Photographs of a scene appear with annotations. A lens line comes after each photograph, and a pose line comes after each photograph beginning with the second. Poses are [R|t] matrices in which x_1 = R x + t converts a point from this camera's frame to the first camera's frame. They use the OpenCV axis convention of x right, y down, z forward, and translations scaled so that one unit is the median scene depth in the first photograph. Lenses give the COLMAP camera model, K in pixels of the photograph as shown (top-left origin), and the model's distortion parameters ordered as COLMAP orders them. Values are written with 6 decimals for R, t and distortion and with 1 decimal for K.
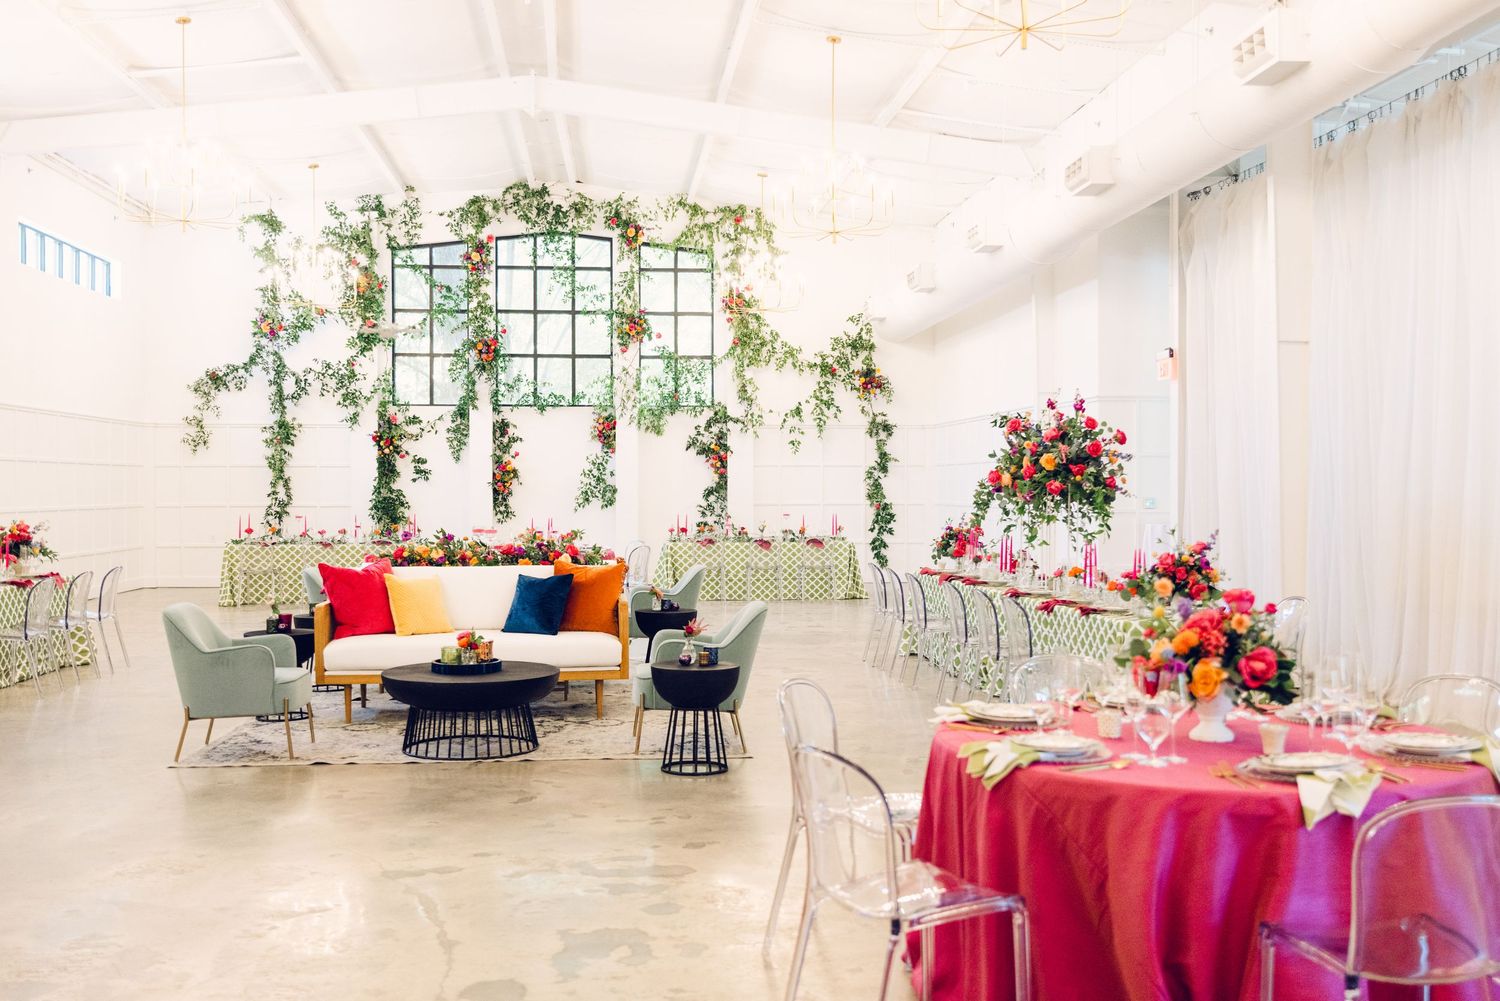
lens RADIAL K [[1460.4, 0, 748.1], [0, 1460.4, 498.8], [0, 0, 1]] dist [-0.009534, 0.000000]
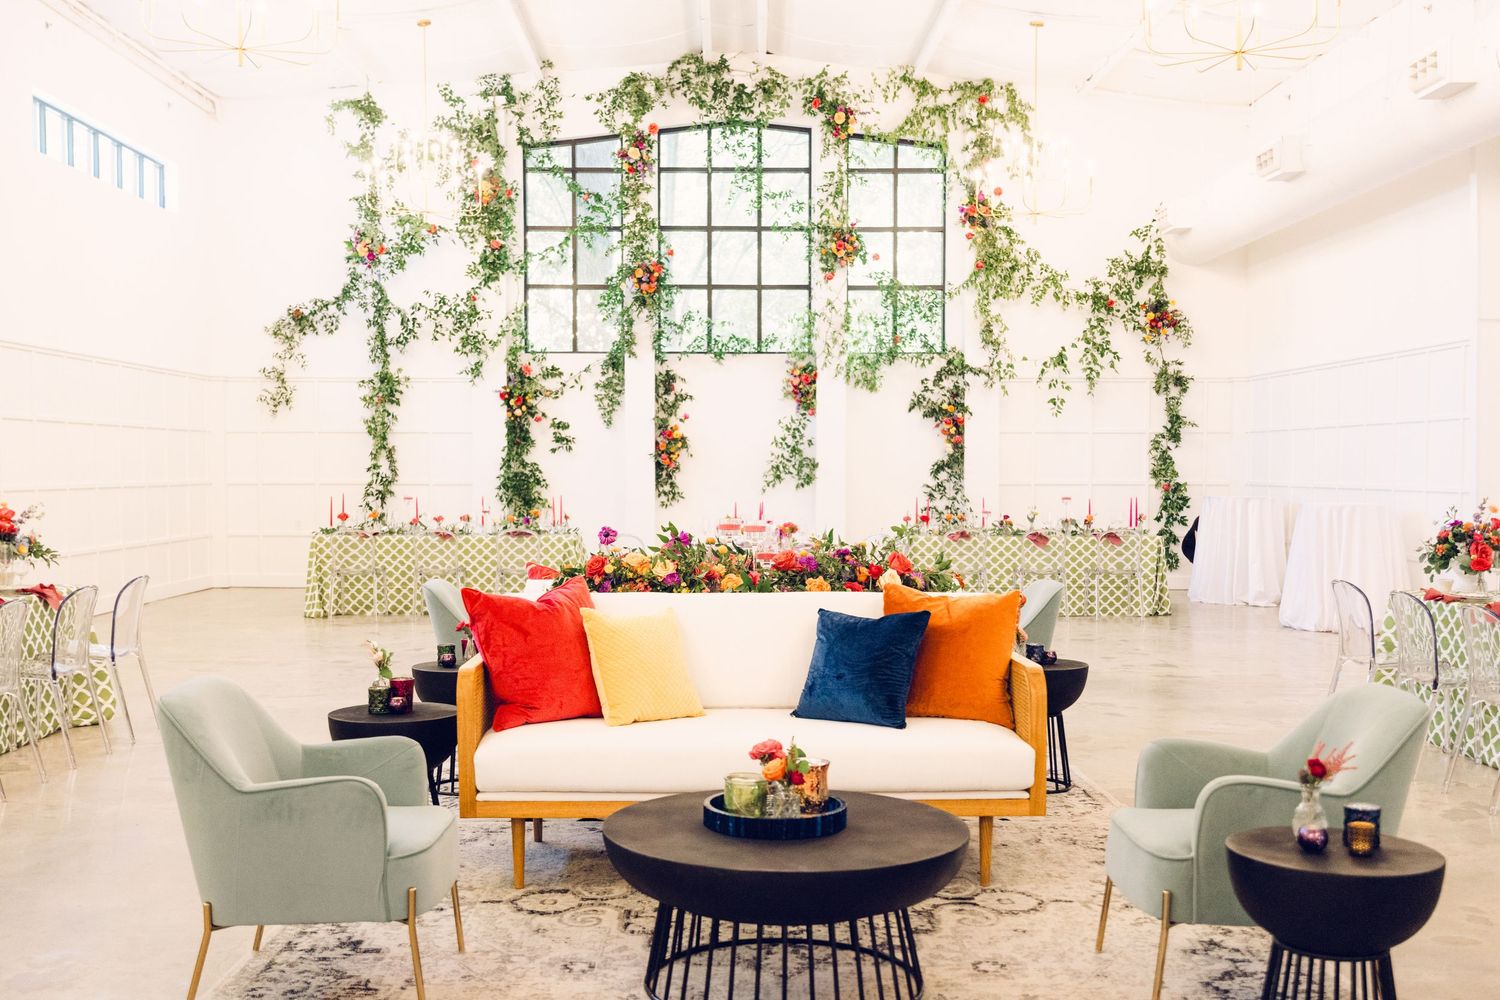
lens RADIAL K [[1592.1, 0, 721.4], [0, 1592.1, 545.0], [0, 0, 1]] dist [0.001304, 0.000000]
pose [[0.995147, 0.007380, -0.098119, -0.059332], [-0.003264, 0.999111, 0.042041, 0.001320], [0.098342, -0.041517, 0.994286, 0.178180]]
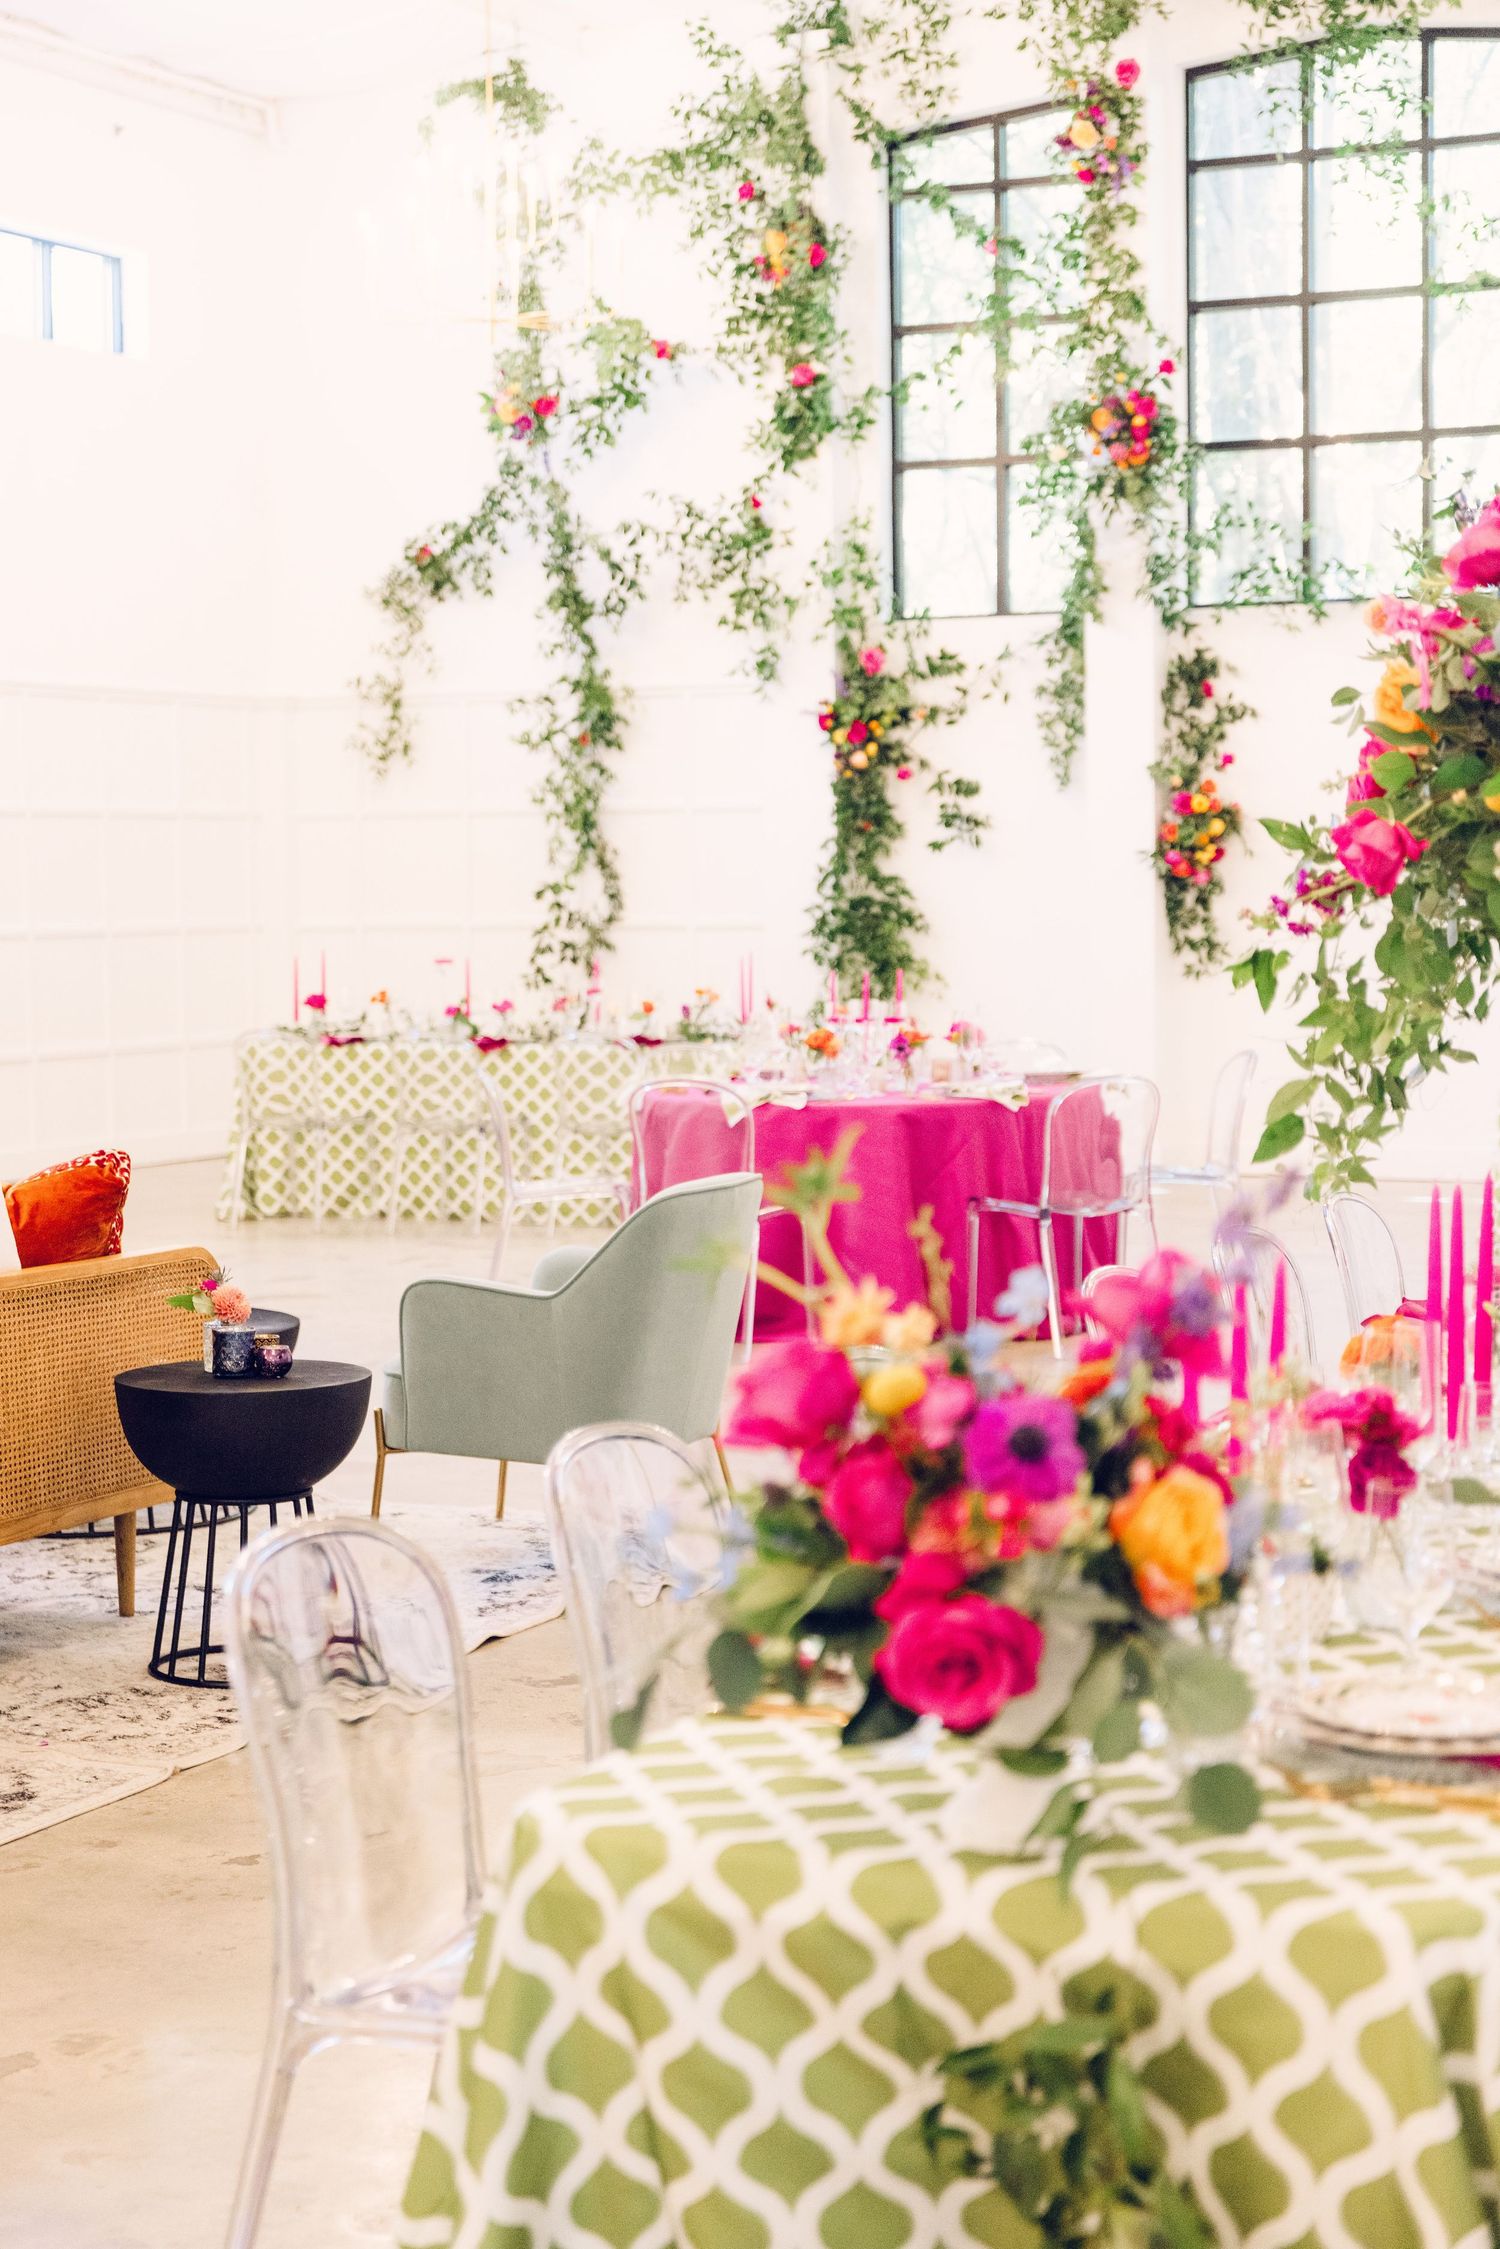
lens RADIAL K [[3713.5, 0, 735.1], [0, 3713.5, 1136.3], [0, 0, 1]] dist [-0.008103, 0.000000]
pose [[0.858171, 0.027007, -0.512653, 0.165049], [0.006470, 0.997967, 0.063404, -0.000878], [0.513323, -0.057729, 0.856252, 0.258160]]
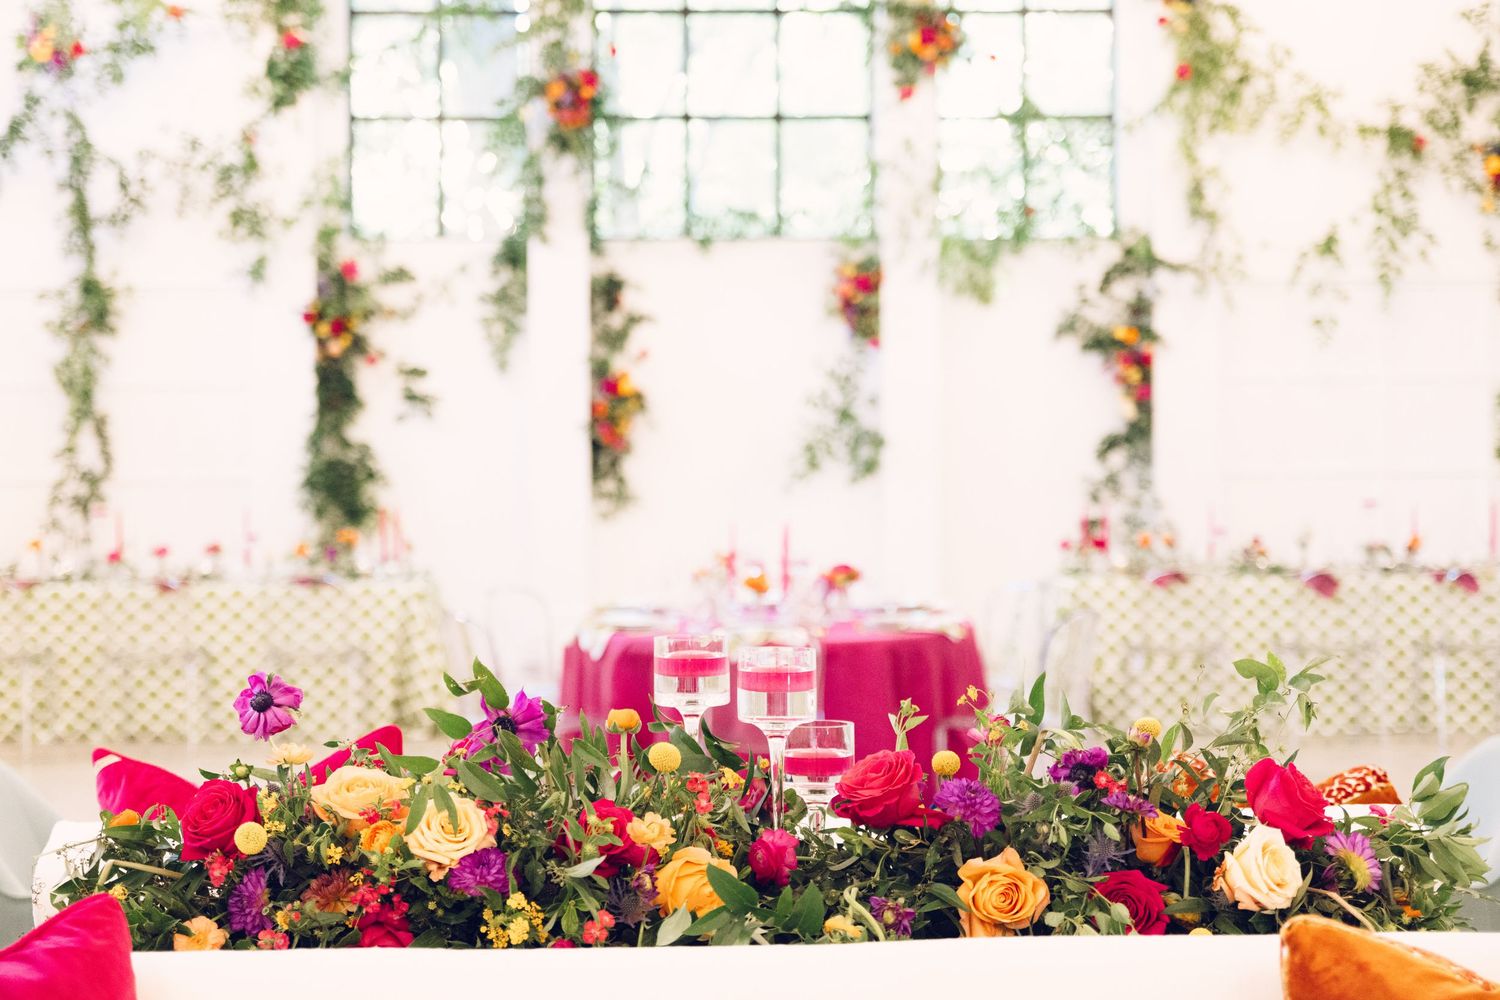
lens RADIAL K [[2368.5, 0, 751.4], [0, 2368.5, 504.1], [0, 0, 1]] dist [-0.022397, 0.000000]
pose [[0.996315, -0.001582, -0.085754, -0.072124], [0.003249, 0.999808, 0.019301, -0.000999], [0.085707, -0.019508, 0.996129, 0.340070]]
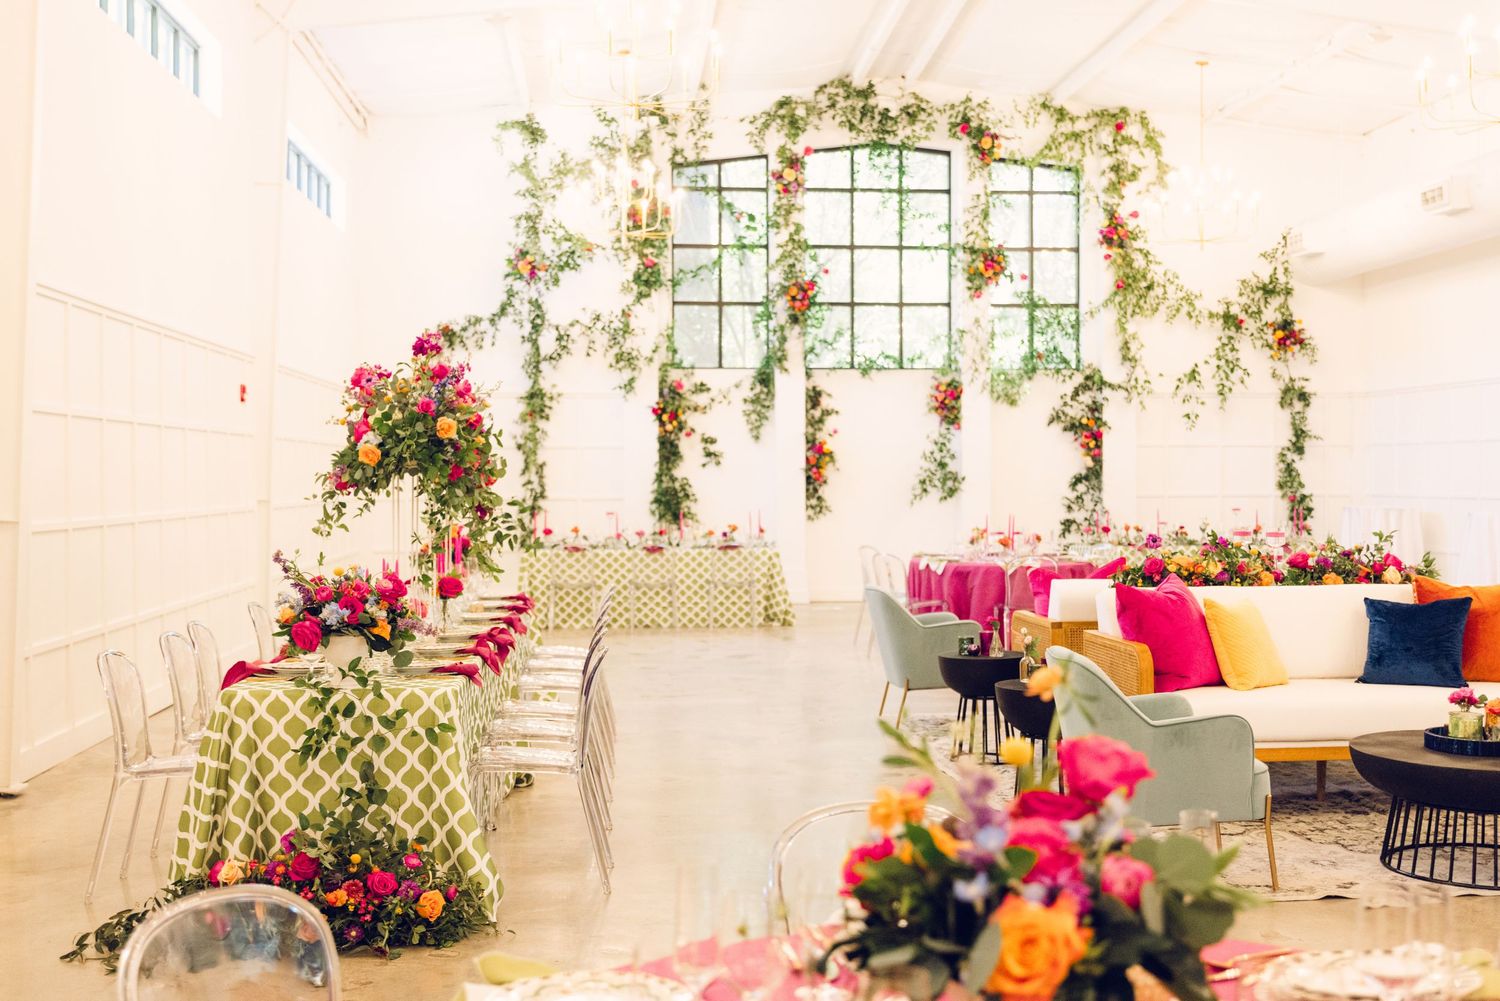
lens RADIAL K [[1737.4, 0, 764.3], [0, 1737.4, 507.9], [0, 0, 1]] dist [-0.004747, 0.000000]
pose [[0.999934, -0.001629, -0.011380, -0.188162], [0.001747, 0.999944, 0.010402, 0.000337], [0.011362, -0.010421, 0.999881, 0.081336]]
